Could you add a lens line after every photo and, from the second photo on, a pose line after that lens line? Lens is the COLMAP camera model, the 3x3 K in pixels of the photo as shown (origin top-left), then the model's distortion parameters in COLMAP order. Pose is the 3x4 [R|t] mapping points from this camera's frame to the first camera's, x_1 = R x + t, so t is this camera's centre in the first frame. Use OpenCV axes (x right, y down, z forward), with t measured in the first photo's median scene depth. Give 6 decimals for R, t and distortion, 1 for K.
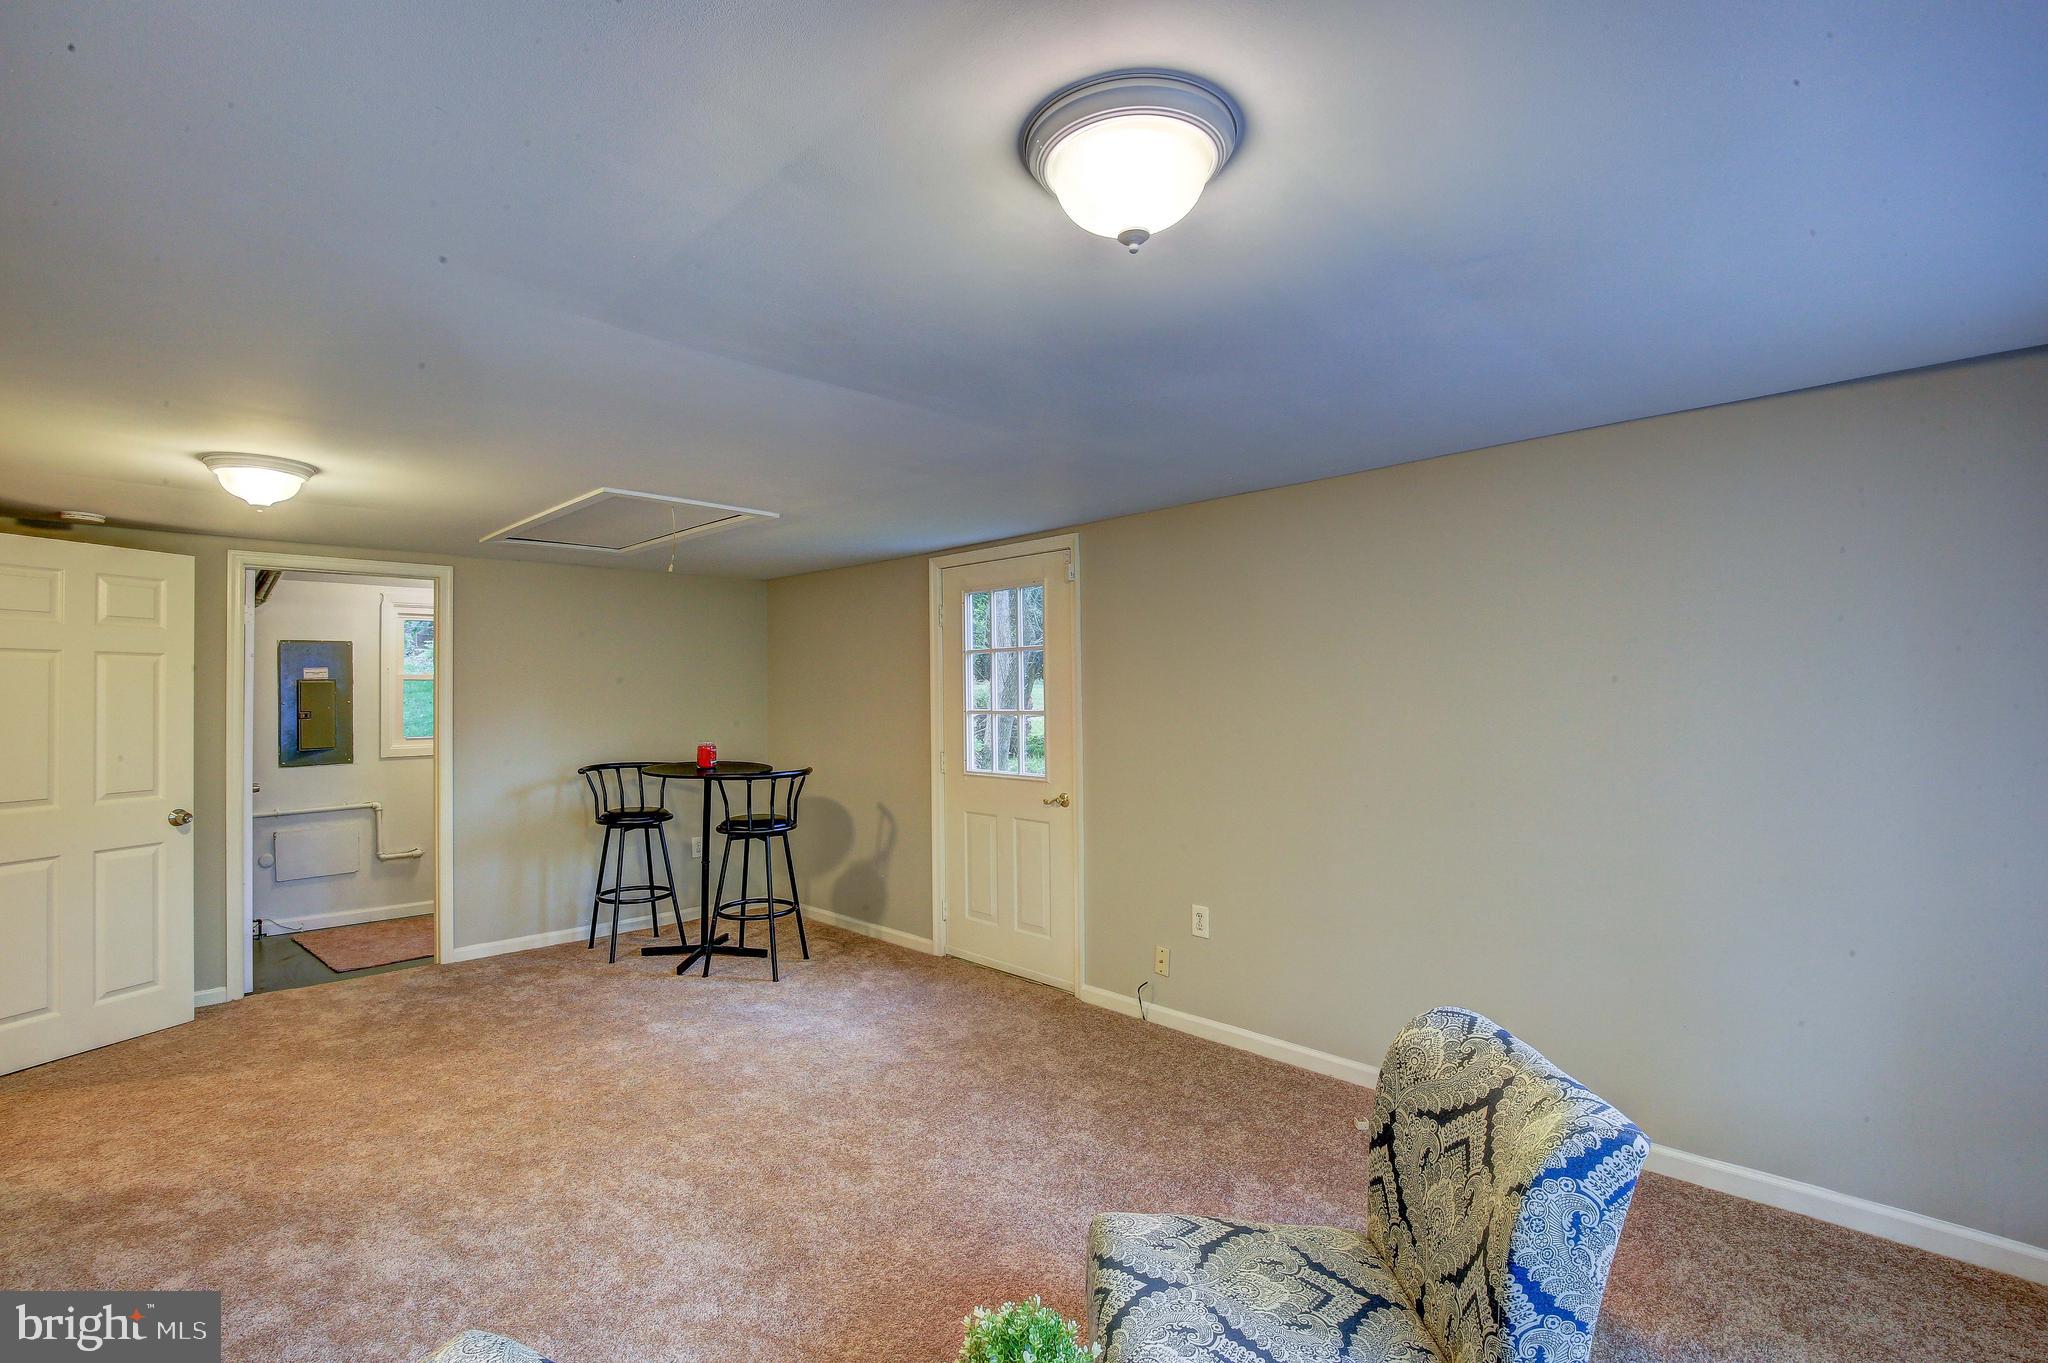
lens RADIAL K [[942.3, 0, 1014.6], [0, 942.3, 676.6], [0, 0, 1]] dist [-0.037212, 0.007696]
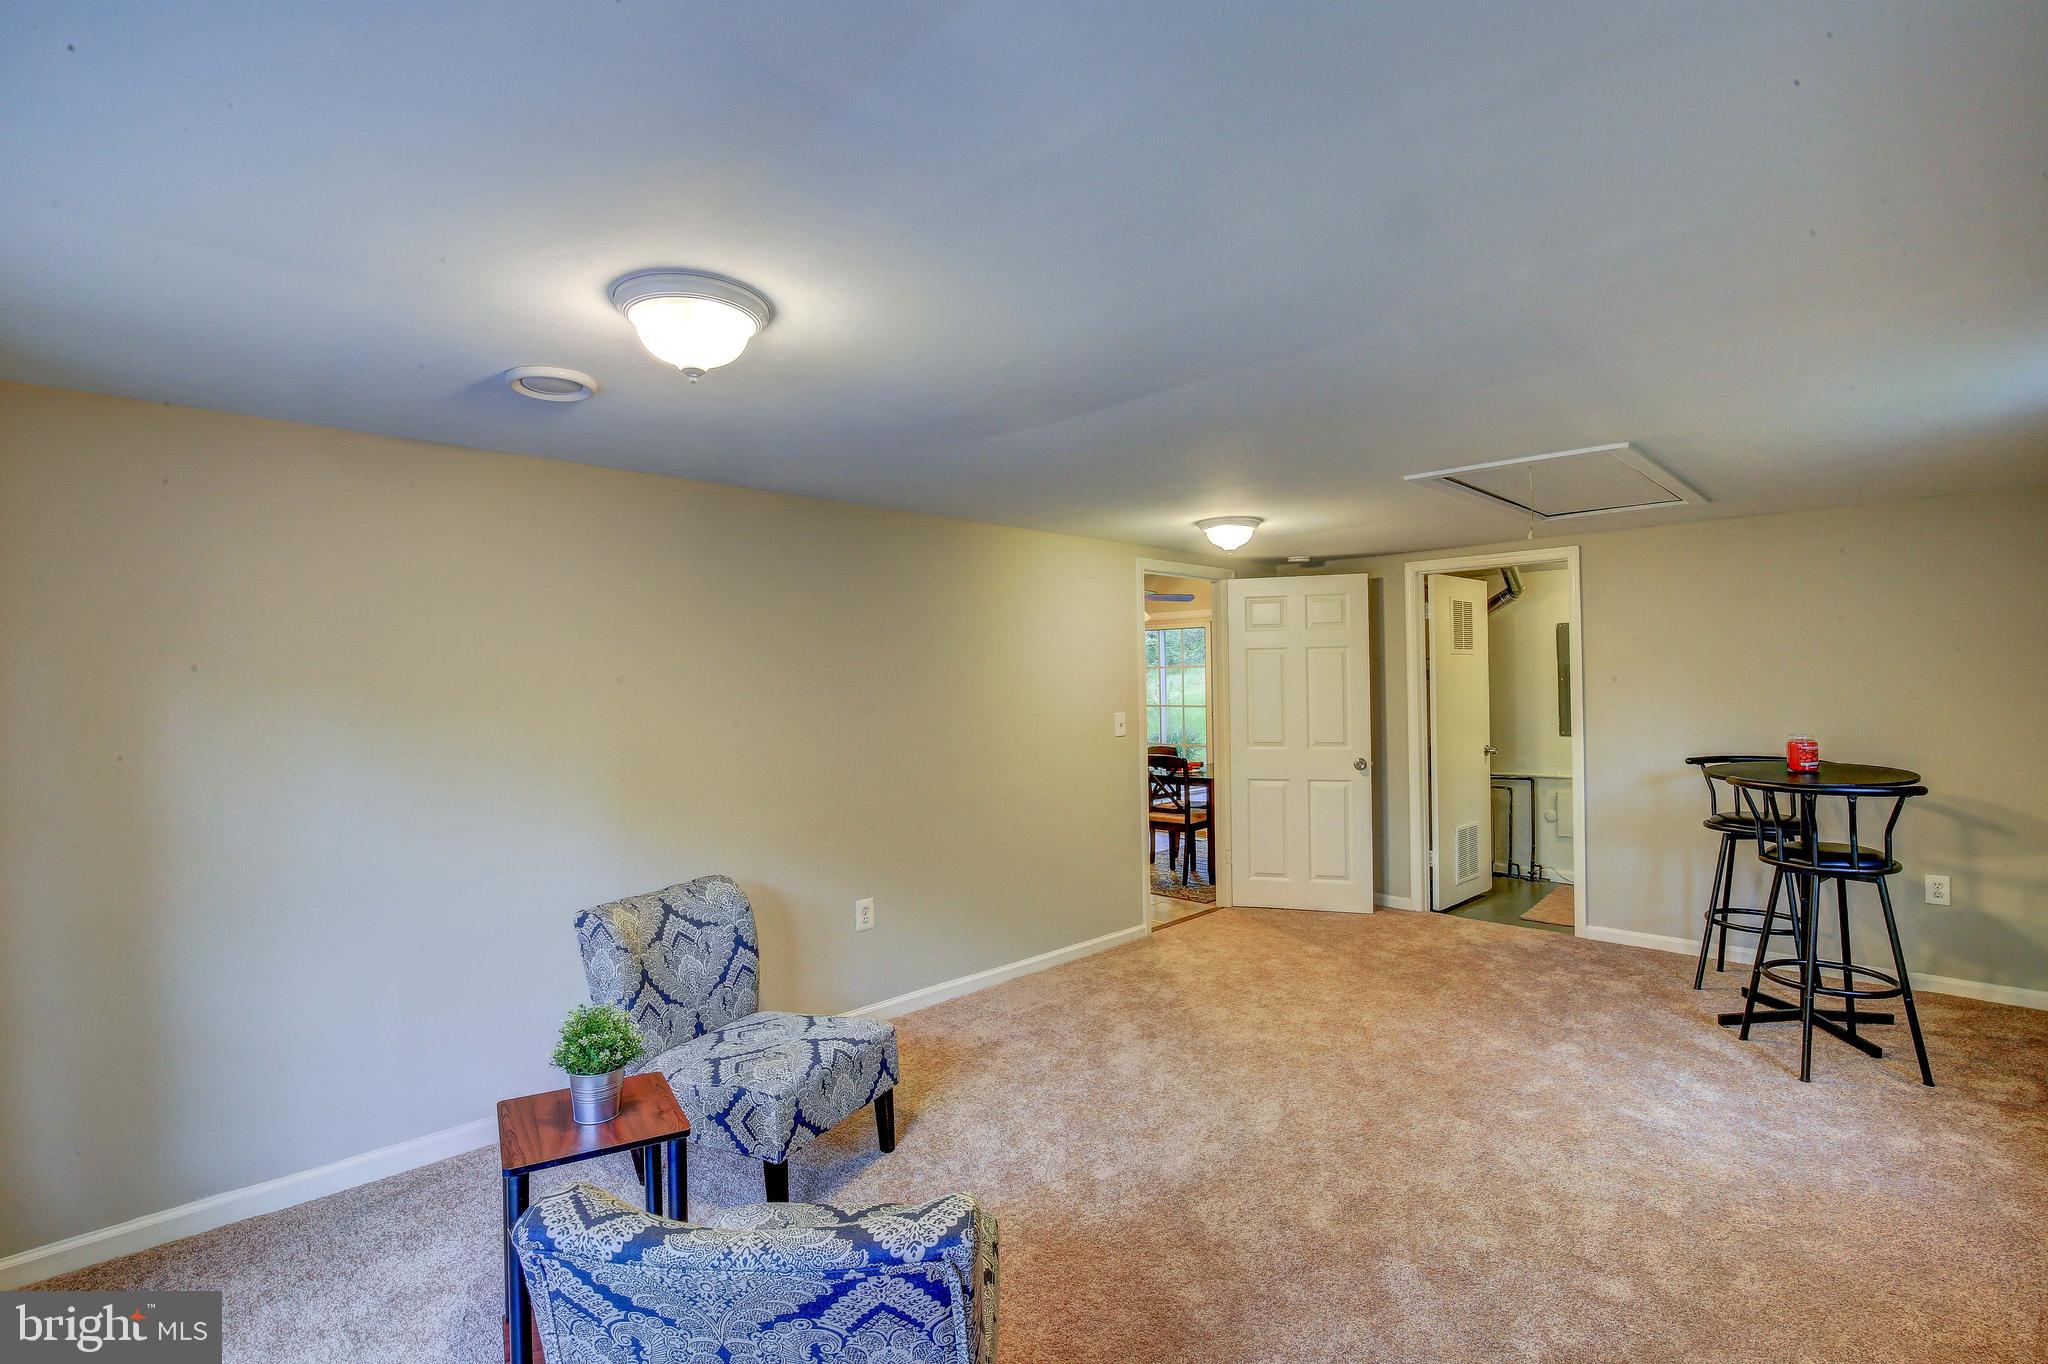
lens RADIAL K [[942.3, 0, 1014.6], [0, 942.3, 677.1], [0, 0, 1]] dist [-0.037212, 0.007696]
pose [[-0.006935, 0.000382, -0.999976, 0.478684], [0.030678, 0.999529, 0.000170, 0.006409], [0.999505, -0.030677, -0.006943, 0.469294]]
